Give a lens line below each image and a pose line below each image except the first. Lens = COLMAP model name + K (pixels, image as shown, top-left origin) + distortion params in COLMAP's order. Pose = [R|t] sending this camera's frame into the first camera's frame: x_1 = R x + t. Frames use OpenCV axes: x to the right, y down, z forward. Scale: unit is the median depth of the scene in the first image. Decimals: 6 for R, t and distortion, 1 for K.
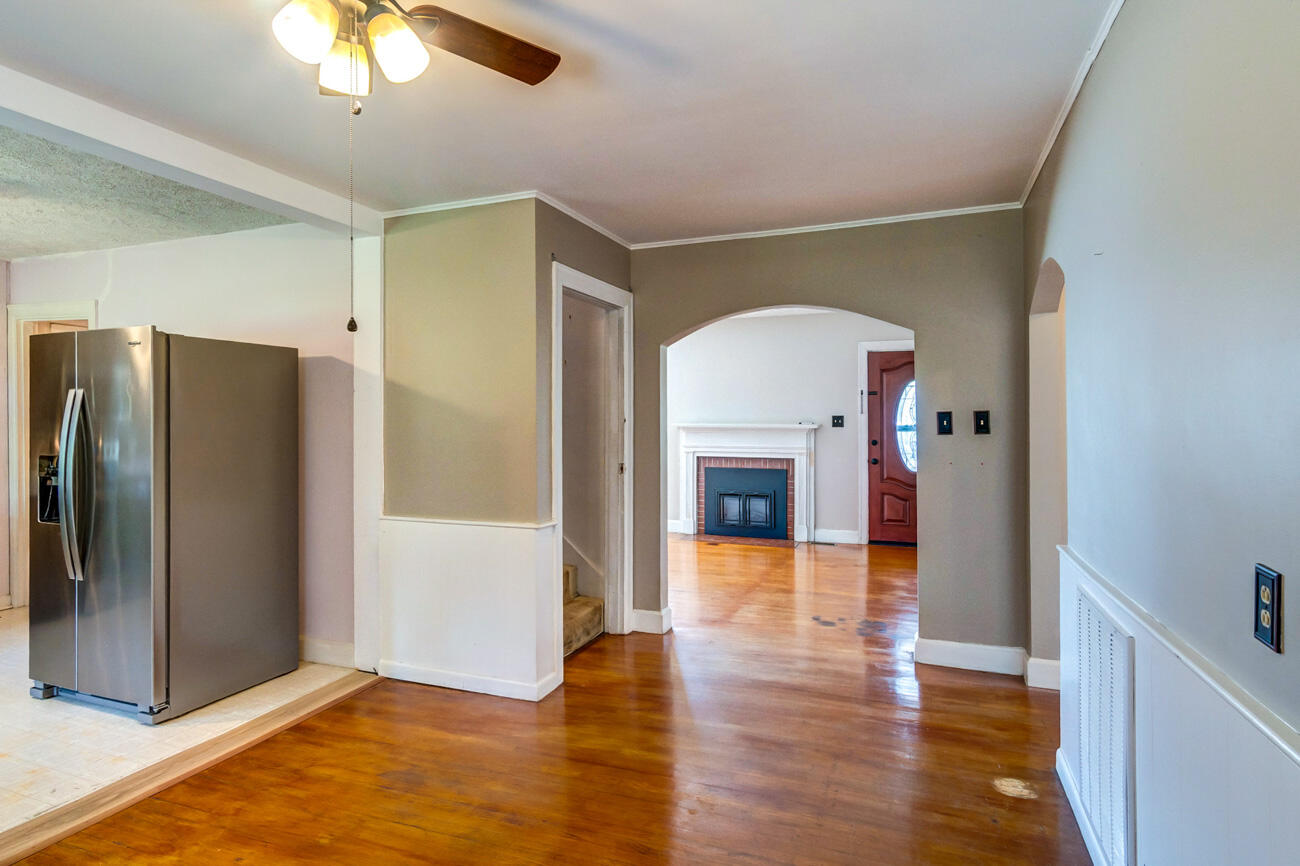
lens RADIAL K [[700.1, 0, 638.4], [0, 700.1, 421.8], [0, 0, 1]] dist [0.006199, 0.001630]
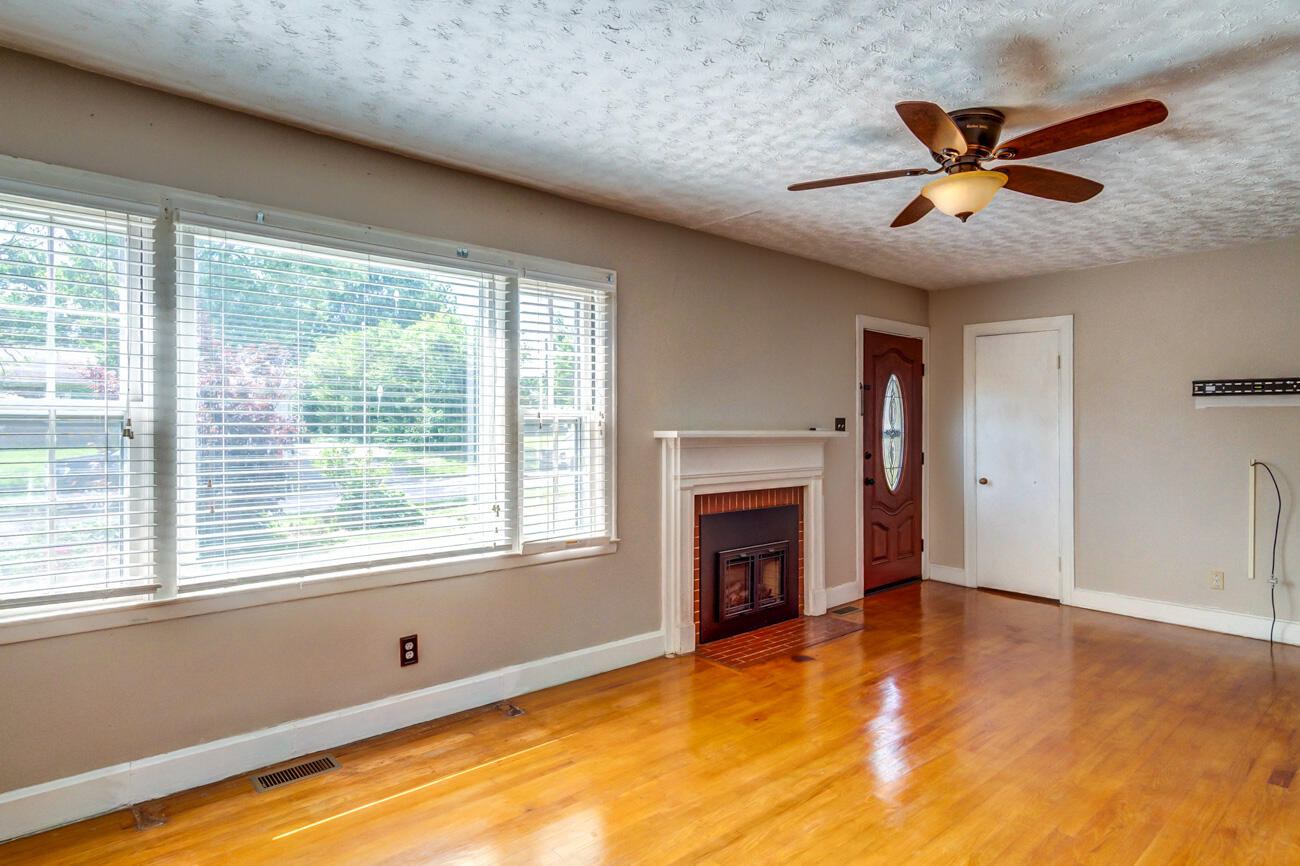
lens RADIAL K [[700.1, 0, 653.5], [0, 700.1, 424.2], [0, 0, 1]] dist [0.006199, 0.001630]
pose [[0.470410, 0.000801, 0.882447, -0.397888], [0.003084, 0.999992, -0.002552, -0.001909], [-0.882442, 0.003922, 0.470404, 0.816292]]
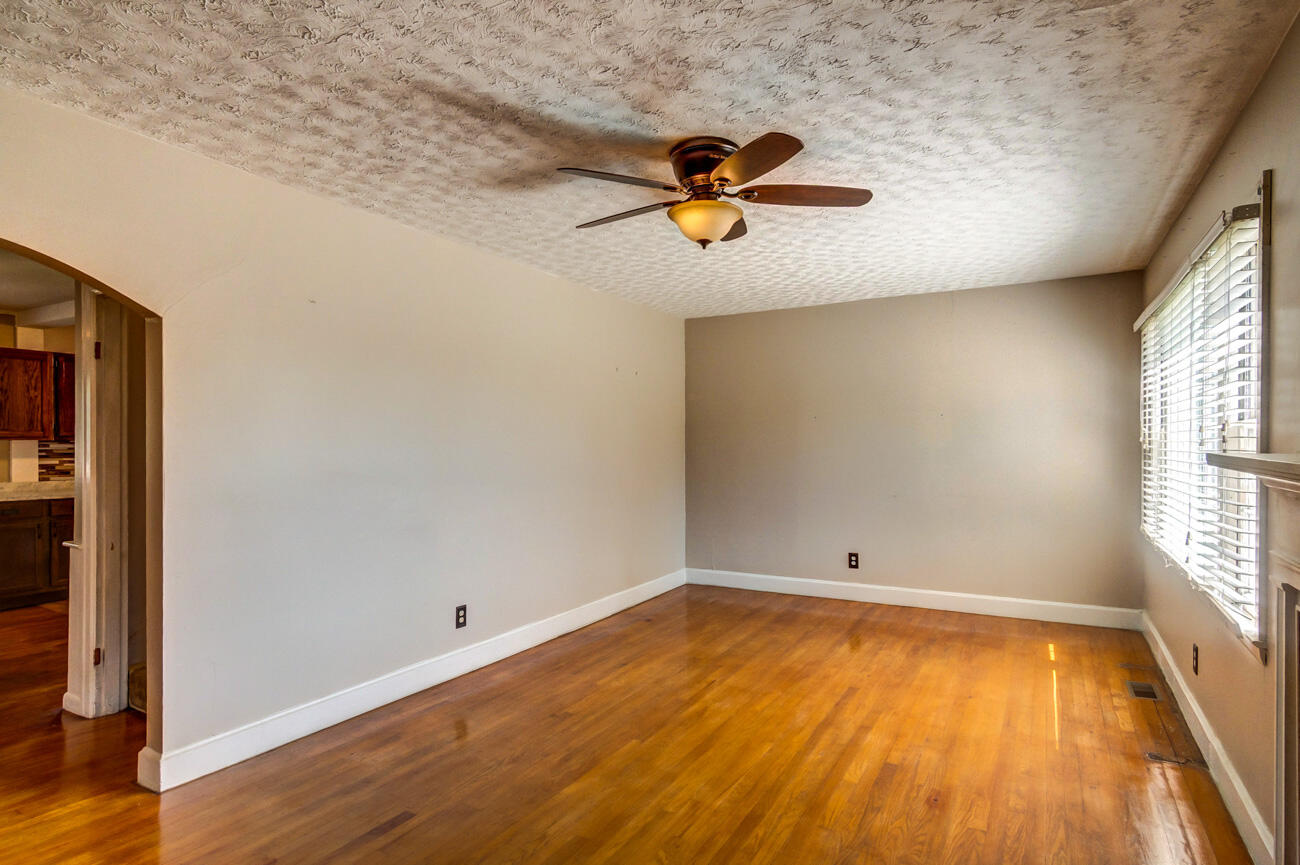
lens RADIAL K [[700.1, 0, 662.5], [0, 700.1, 440.6], [0, 0, 1]] dist [0.006199, 0.001630]
pose [[-0.130902, -0.001521, -0.991394, 0.332041], [-0.002518, 0.999996, -0.001202, -0.002047], [0.991392, 0.002339, -0.130905, 0.869054]]
